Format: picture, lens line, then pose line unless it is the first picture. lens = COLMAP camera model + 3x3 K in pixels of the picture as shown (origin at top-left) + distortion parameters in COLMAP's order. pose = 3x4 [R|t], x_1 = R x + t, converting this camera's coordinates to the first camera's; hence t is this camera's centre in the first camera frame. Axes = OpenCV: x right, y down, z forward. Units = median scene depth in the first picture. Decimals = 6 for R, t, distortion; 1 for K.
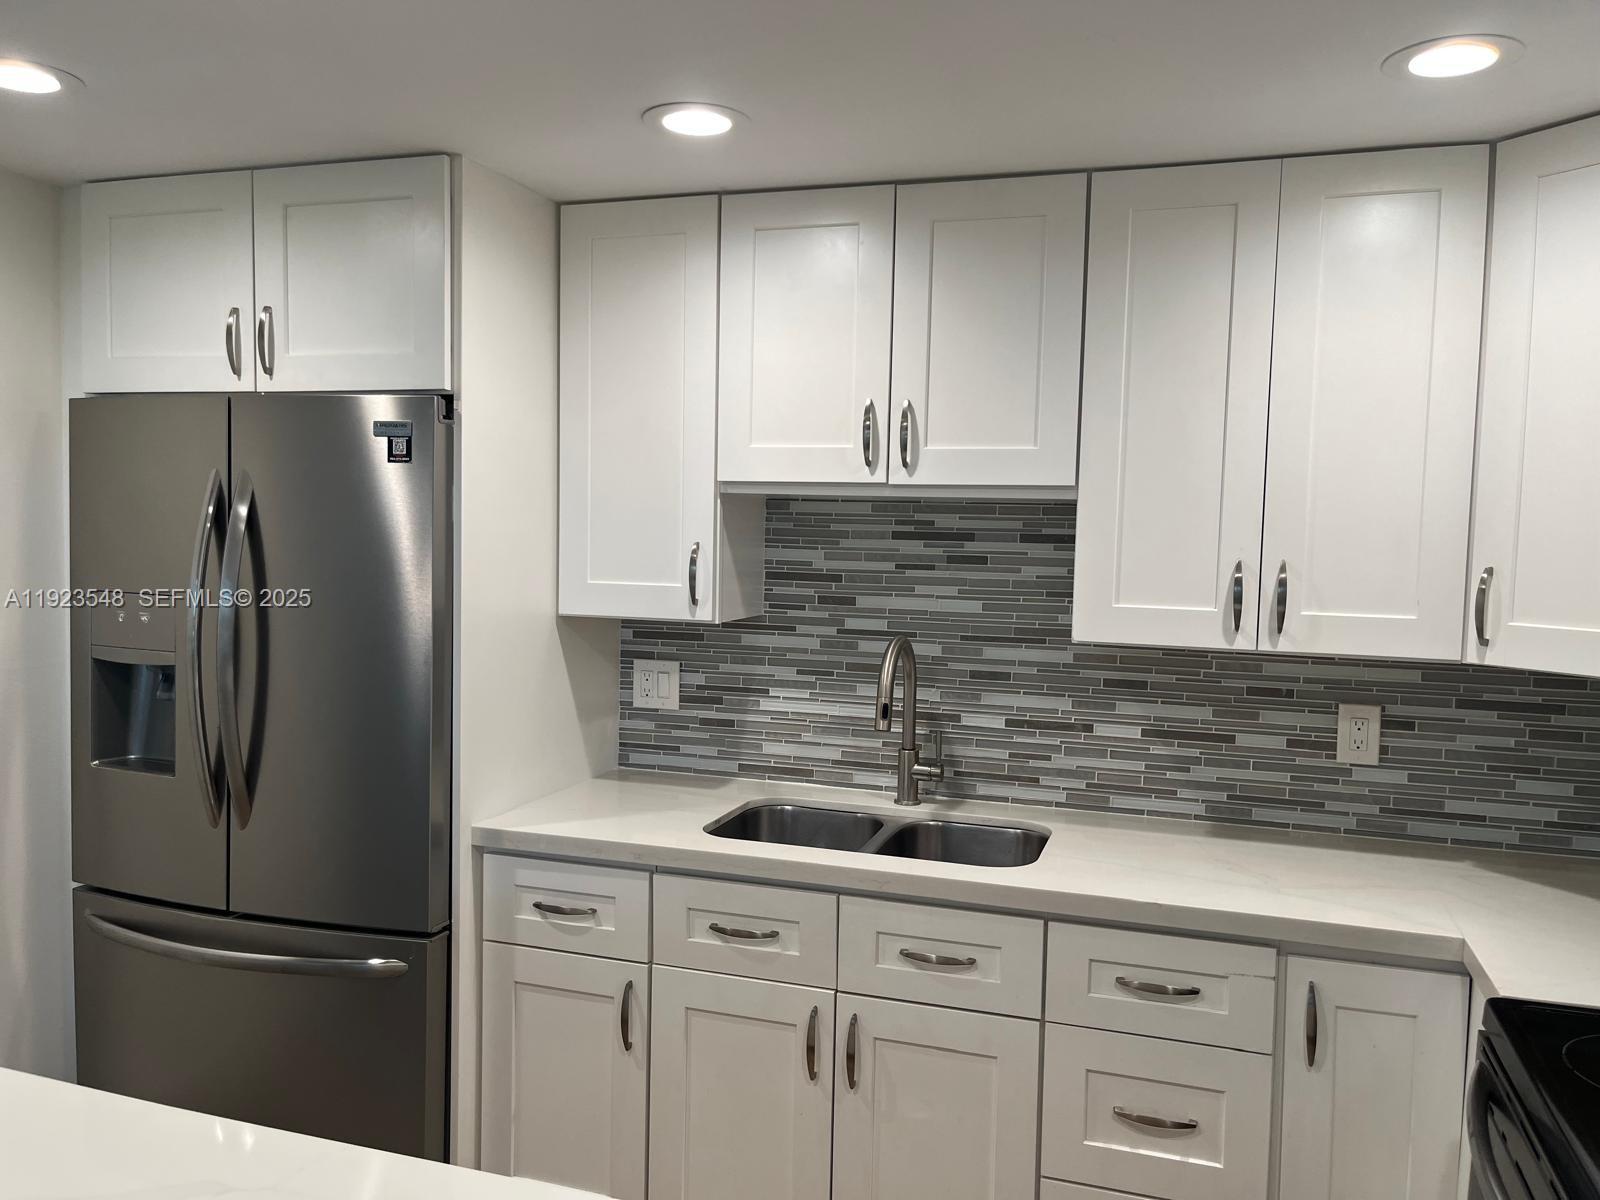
lens RADIAL K [[1193.0, 0, 855.3], [0, 1193.0, 608.4], [0, 0, 1]] dist [0.004490, 0.006620]
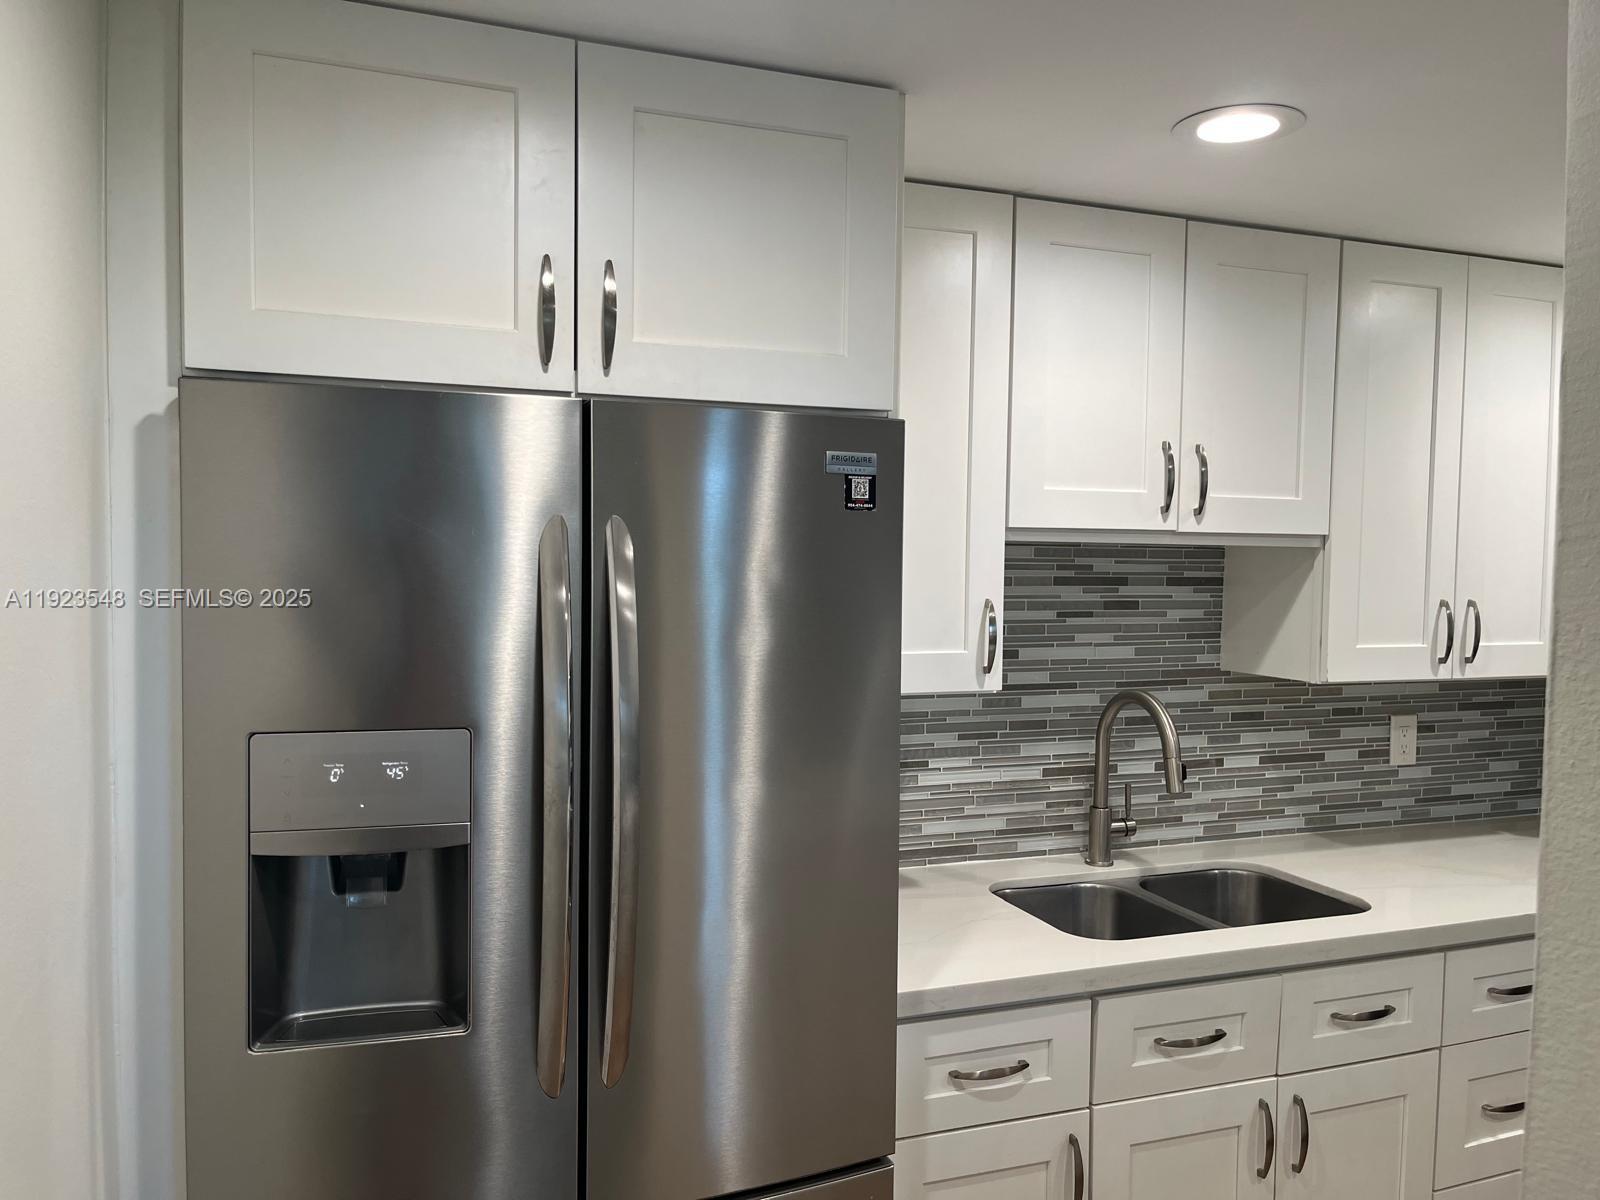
lens RADIAL K [[1193.0, 0, 855.3], [0, 1193.0, 608.4], [0, 0, 1]] dist [0.004490, 0.006620]
pose [[0.788326, -0.042860, 0.613763, -0.702984], [0.042841, 0.998973, 0.014735, -0.063831], [-0.613764, 0.014679, 0.789353, 0.376351]]
